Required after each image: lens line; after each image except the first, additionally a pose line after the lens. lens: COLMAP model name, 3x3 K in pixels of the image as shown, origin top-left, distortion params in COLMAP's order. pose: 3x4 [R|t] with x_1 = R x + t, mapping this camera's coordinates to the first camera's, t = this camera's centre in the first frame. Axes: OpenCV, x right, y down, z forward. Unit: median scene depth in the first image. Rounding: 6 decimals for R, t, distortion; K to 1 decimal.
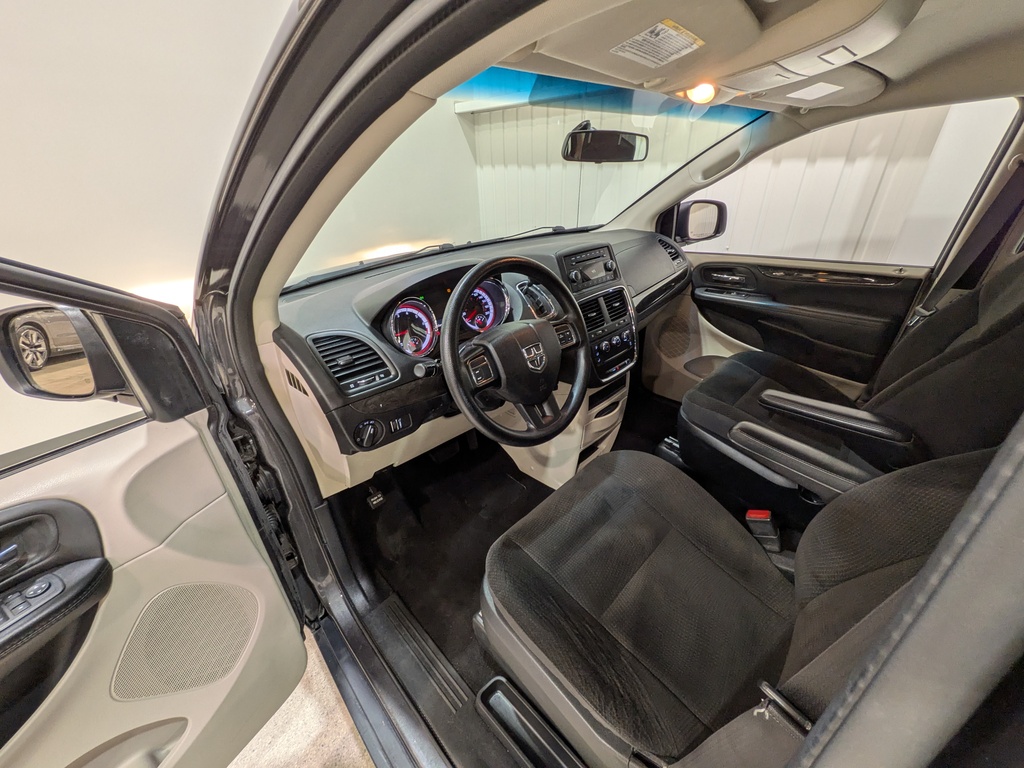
lens RADIAL K [[403.5, 0, 514.5], [0, 403.5, 380.2], [0, 0, 1]] dist [-0.004203, 0.000185]
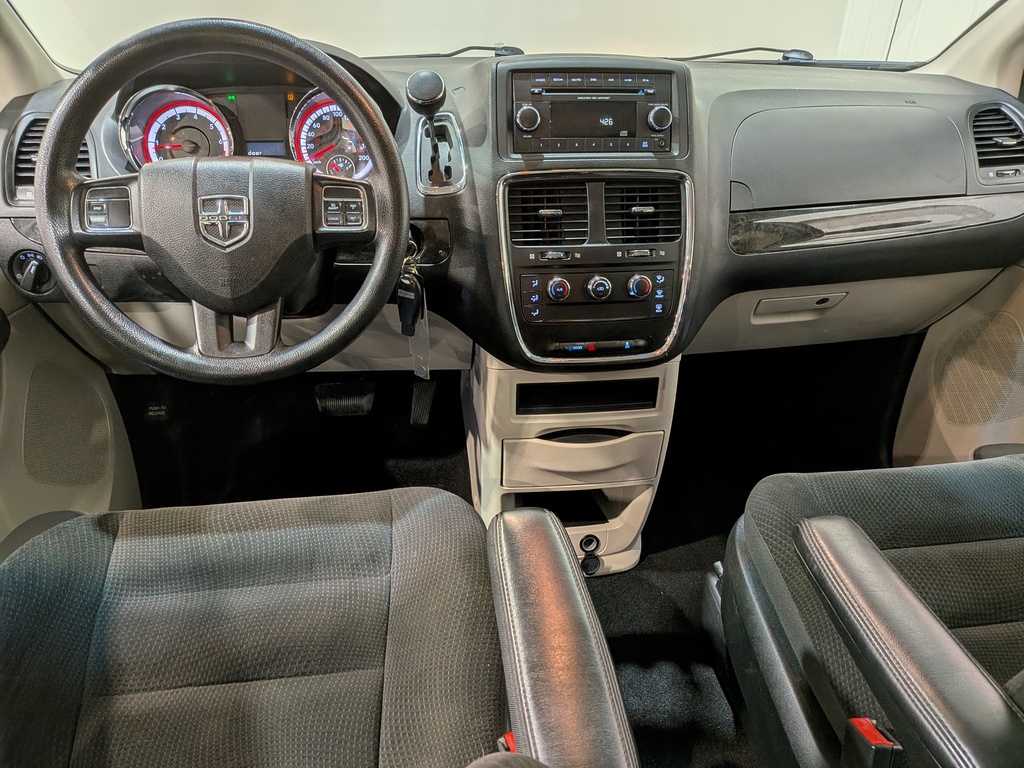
lens RADIAL K [[739.3, 0, 512.4], [0, 739.3, 391.5], [0, 0, 1]] dist [0.060725, -0.109854]
pose [[0.793730, 0.347497, -0.499237, 0.642473], [-0.322055, 0.936354, 0.139723, -0.074343], [0.516016, 0.049880, 0.855126, 0.265703]]
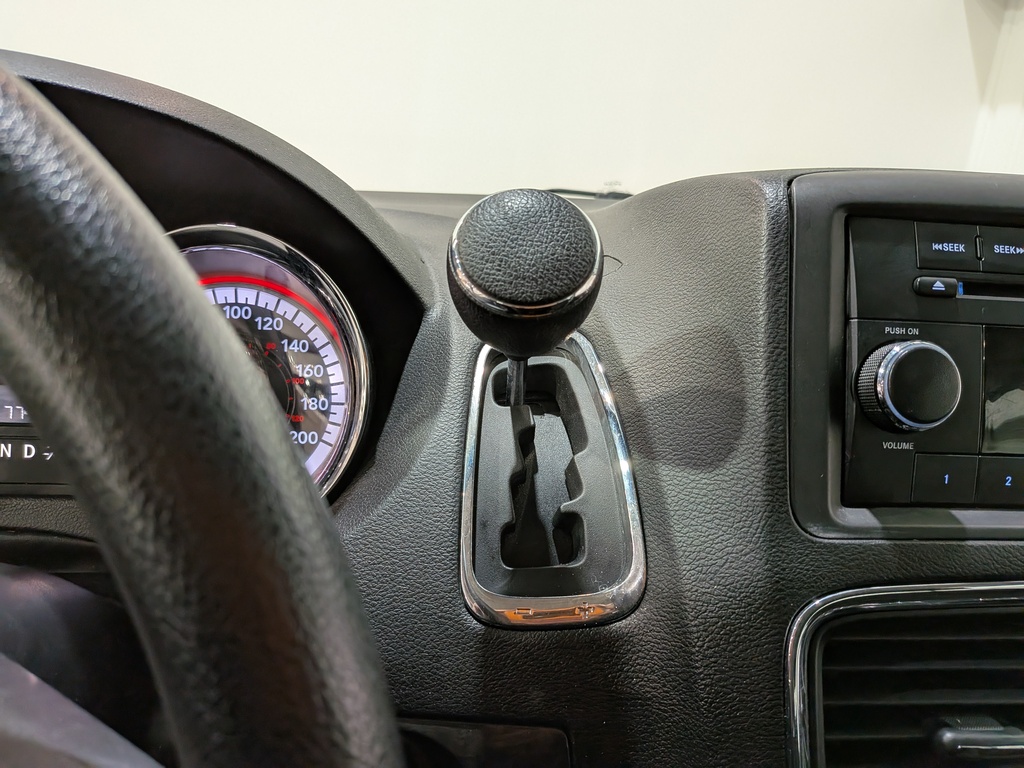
lens RADIAL K [[739.3, 0, 515.3], [0, 739.3, 393.5], [0, 0, 1]] dist [0.060725, -0.109854]
pose [[0.772419, 0.277081, -0.571485, 0.179008], [-0.372939, 0.926225, -0.054990, -0.190451], [0.514088, 0.255604, 0.818768, 0.728886]]
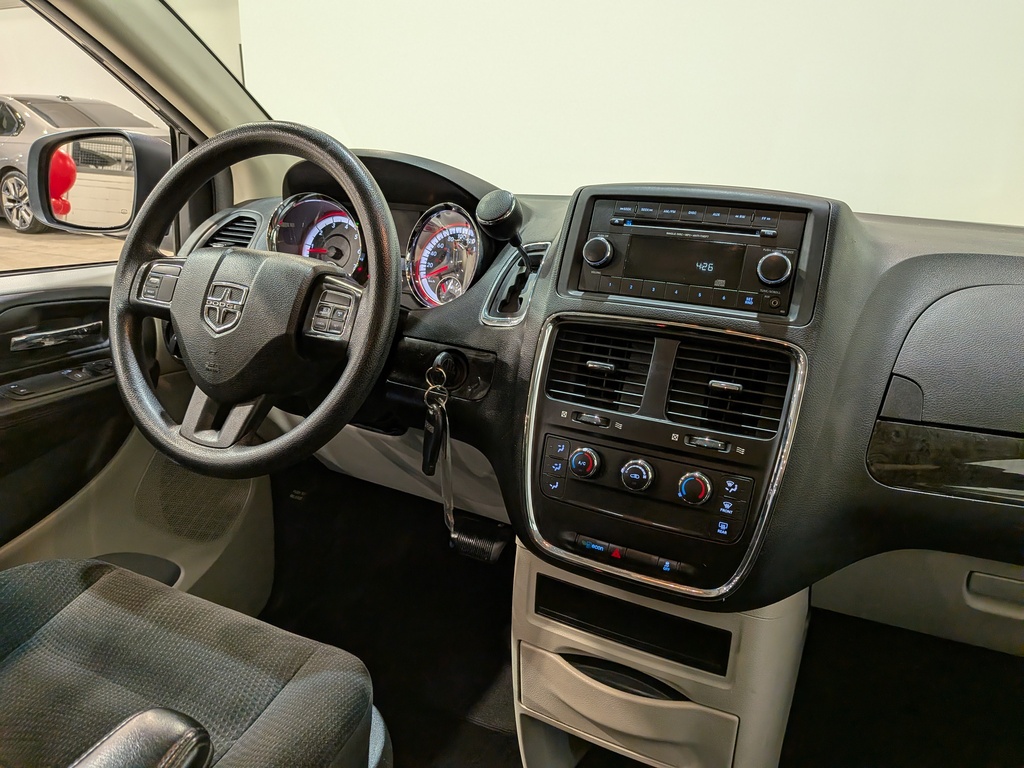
lens RADIAL K [[739.3, 0, 508.7], [0, 739.3, 386.0], [0, 0, 1]] dist [0.060725, -0.109854]
pose [[0.316016, 0.342222, -0.884883, 0.743536], [-0.476737, 0.863658, 0.163758, -0.212703], [0.820278, 0.370106, 0.436080, 0.649184]]
